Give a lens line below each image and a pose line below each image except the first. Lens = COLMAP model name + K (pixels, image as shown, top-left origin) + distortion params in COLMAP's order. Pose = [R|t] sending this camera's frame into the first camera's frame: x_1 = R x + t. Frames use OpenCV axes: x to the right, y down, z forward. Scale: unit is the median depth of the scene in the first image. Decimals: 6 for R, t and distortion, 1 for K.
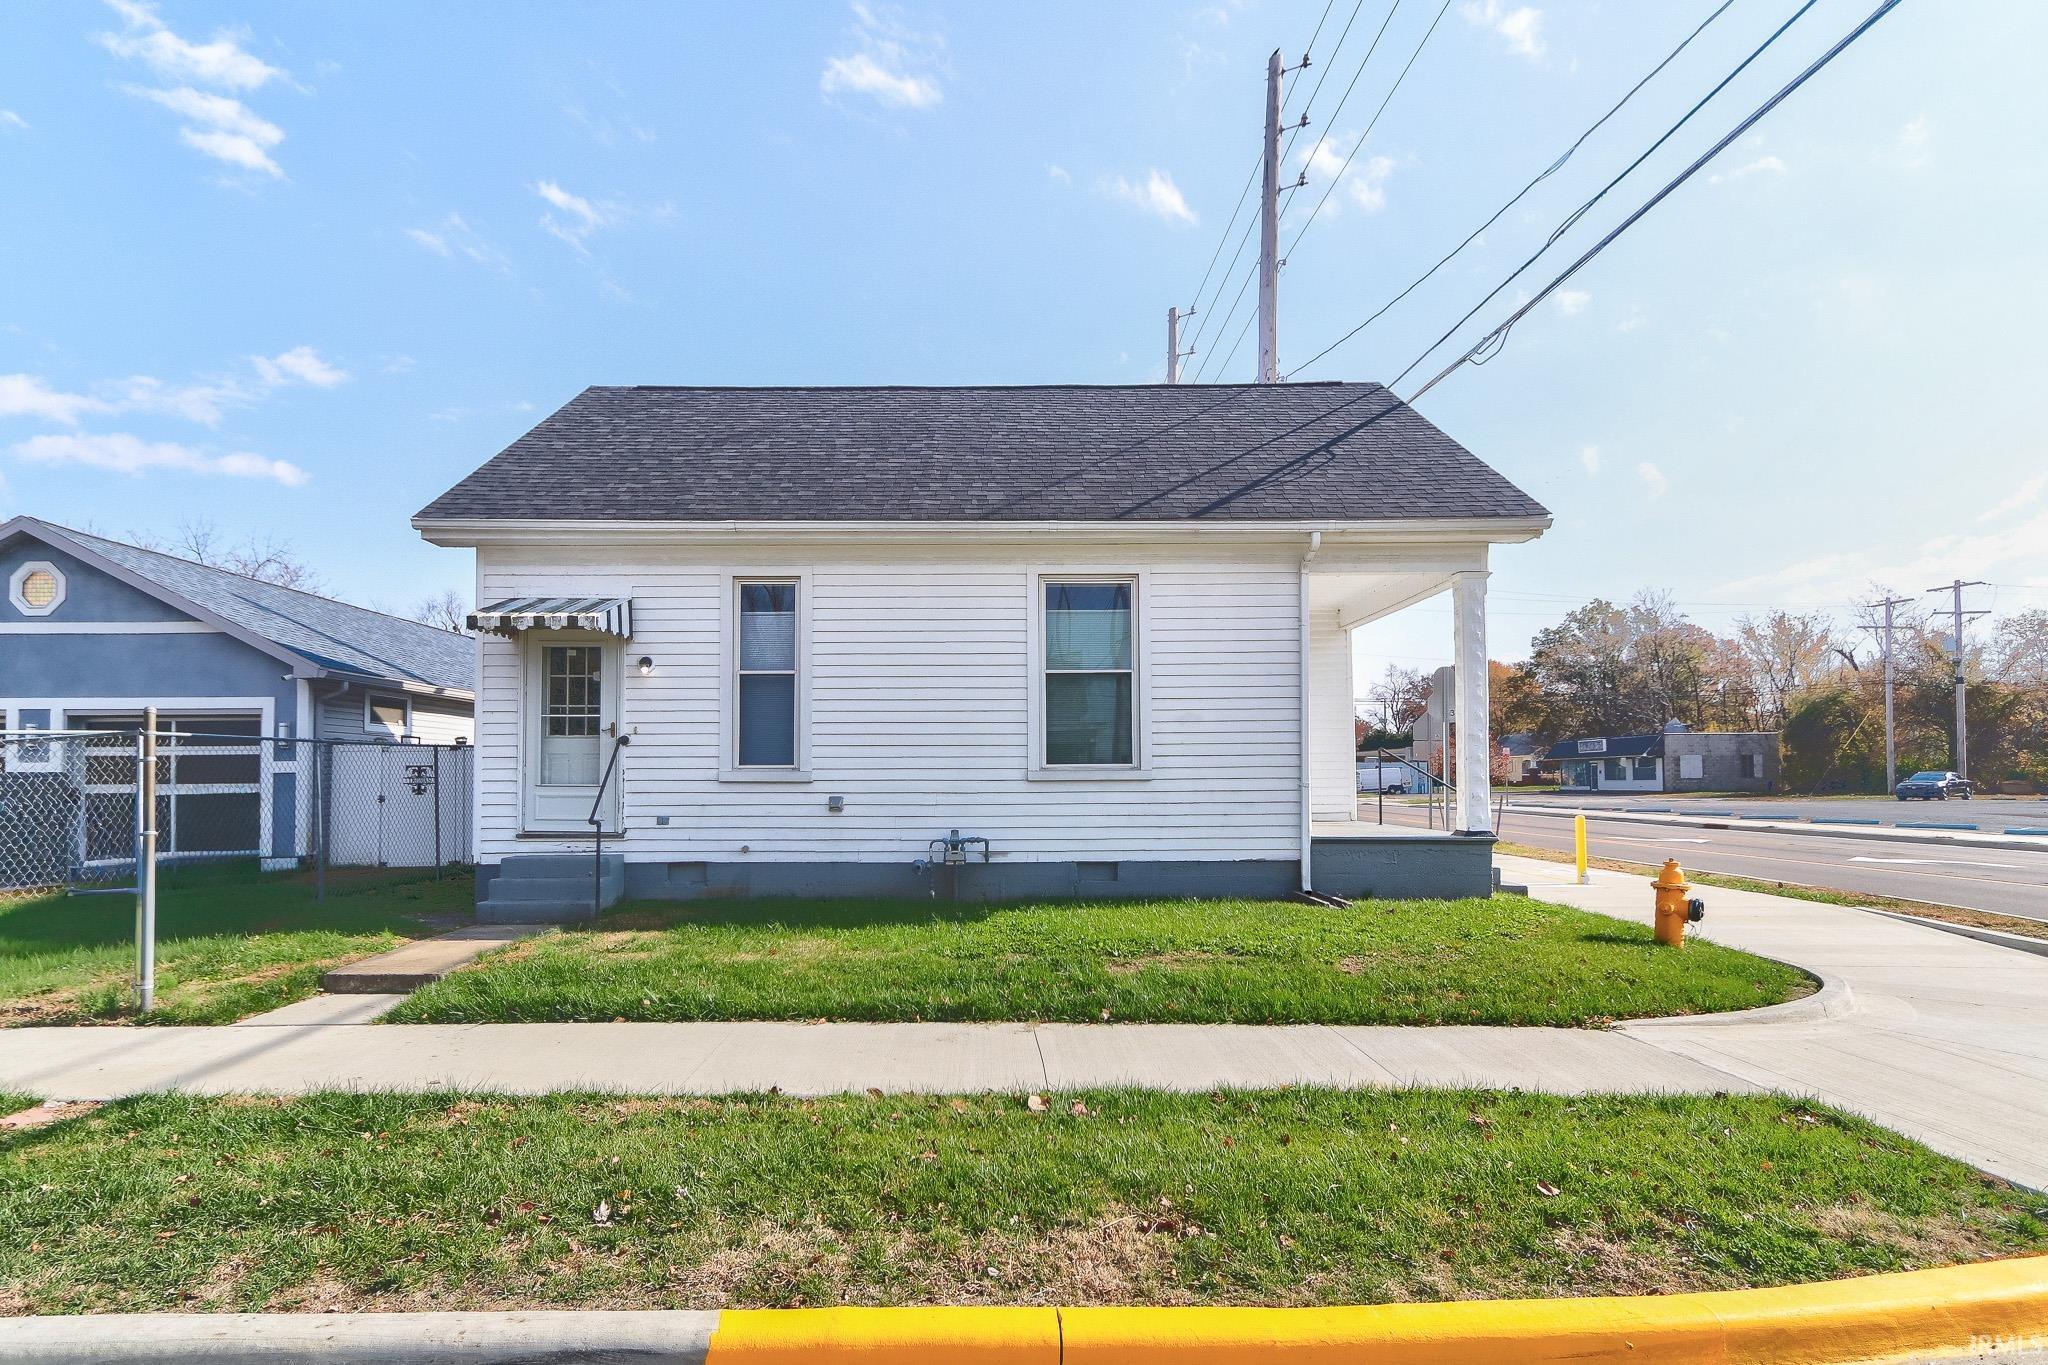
lens RADIAL K [[983.5, 0, 961.9], [0, 983.5, 673.9], [0, 0, 1]] dist [-0.000426, 0.000333]
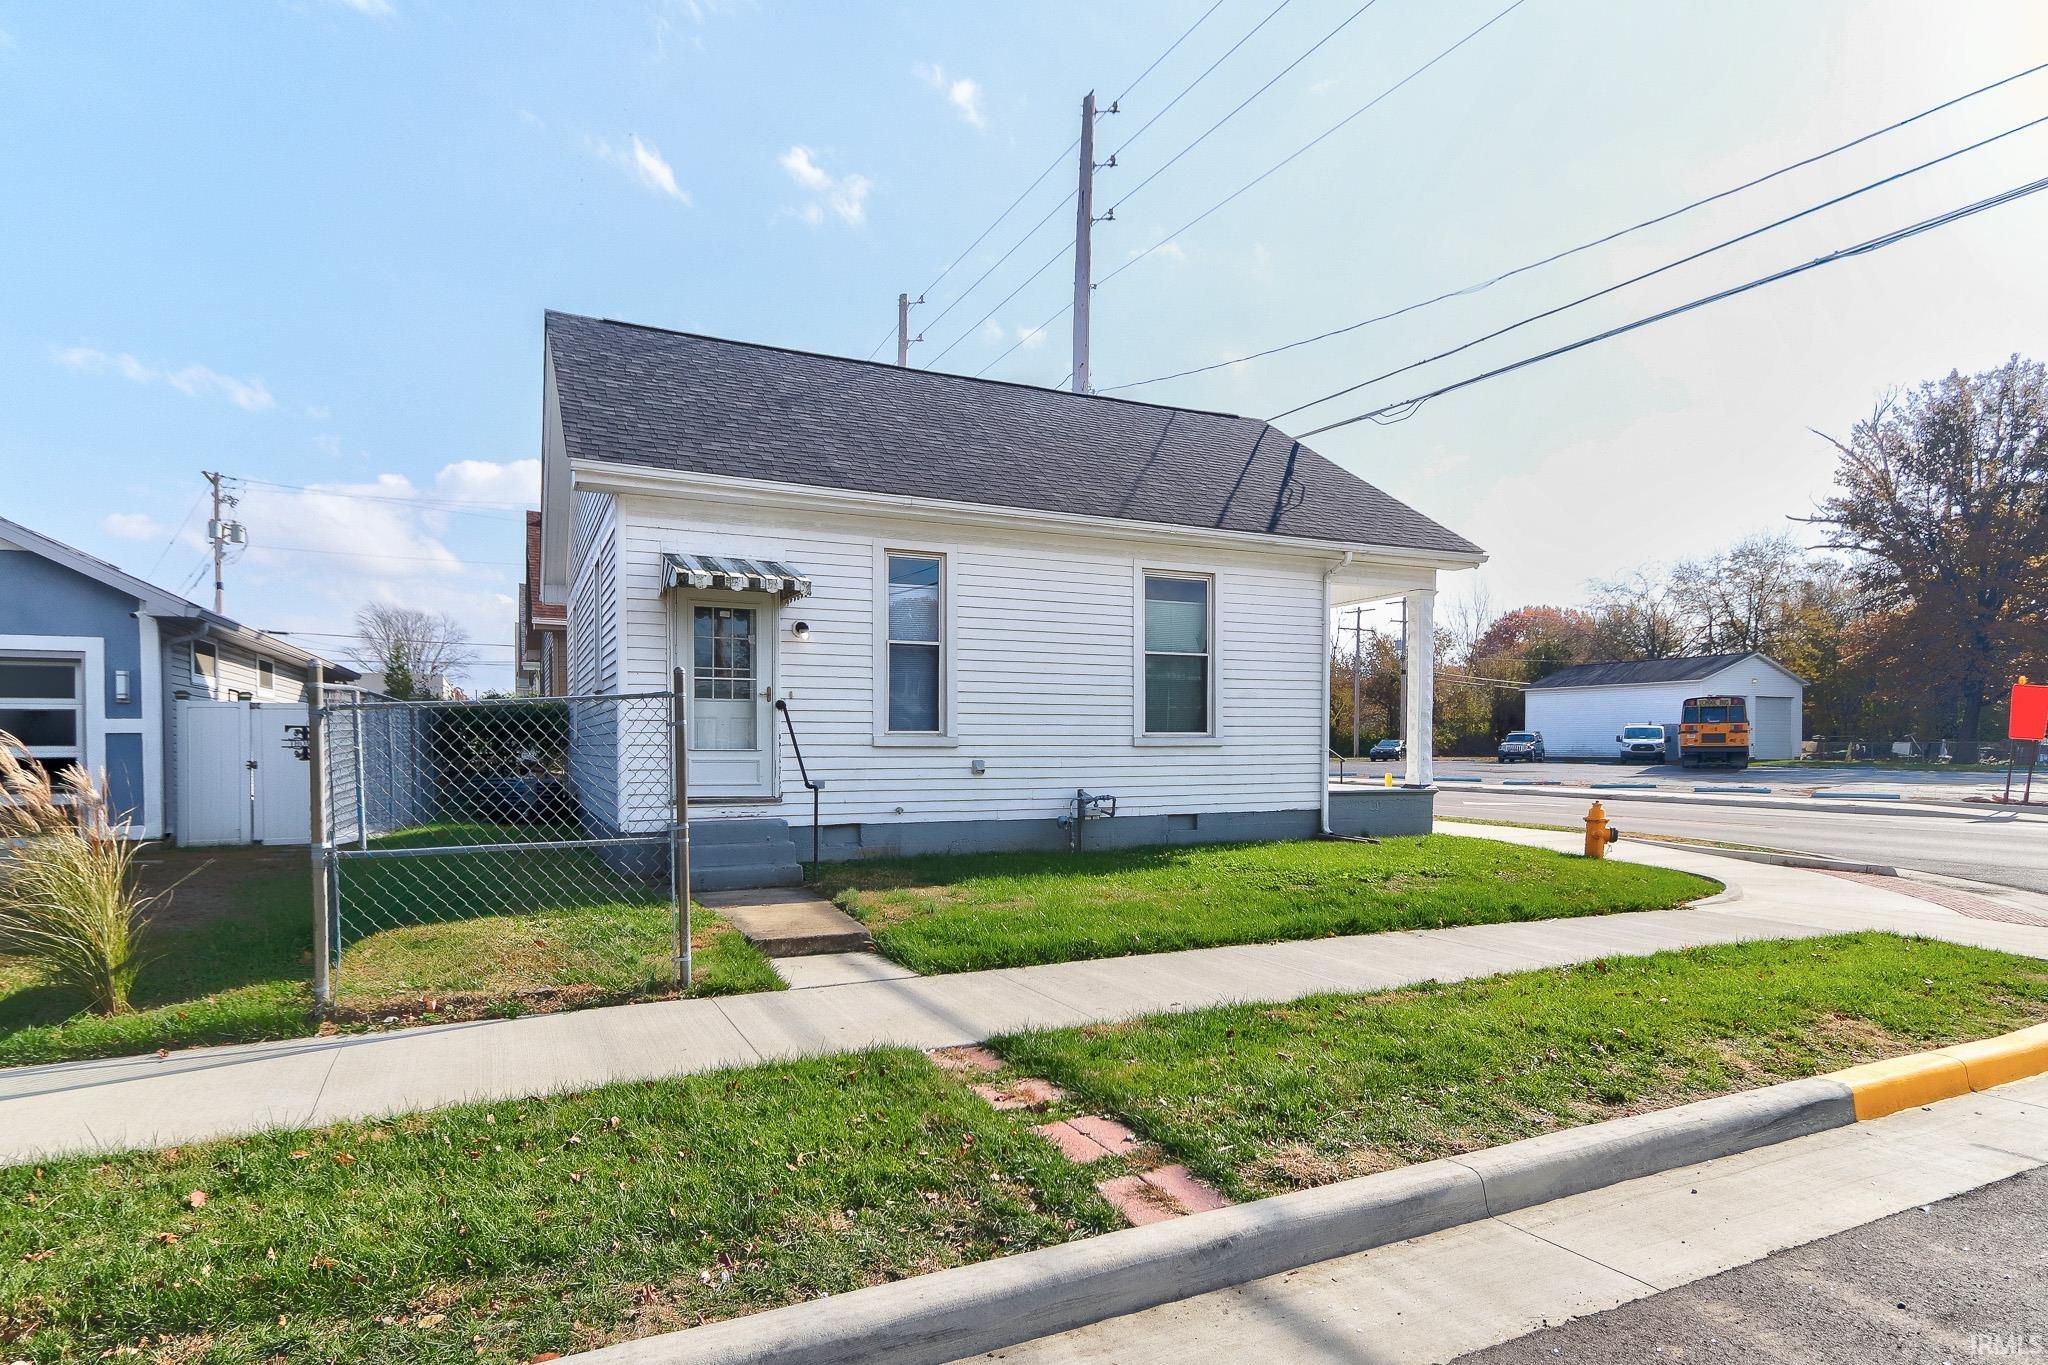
lens RADIAL K [[955.6, 0, 1009.0], [0, 955.6, 677.3], [0, 0, 1]] dist [0.000891, 0.000836]
pose [[0.925506, 0.029855, 0.377554, -0.492876], [-0.044117, 0.998600, 0.029180, 0.001109], [-0.376154, -0.043662, 0.925528, 0.016484]]
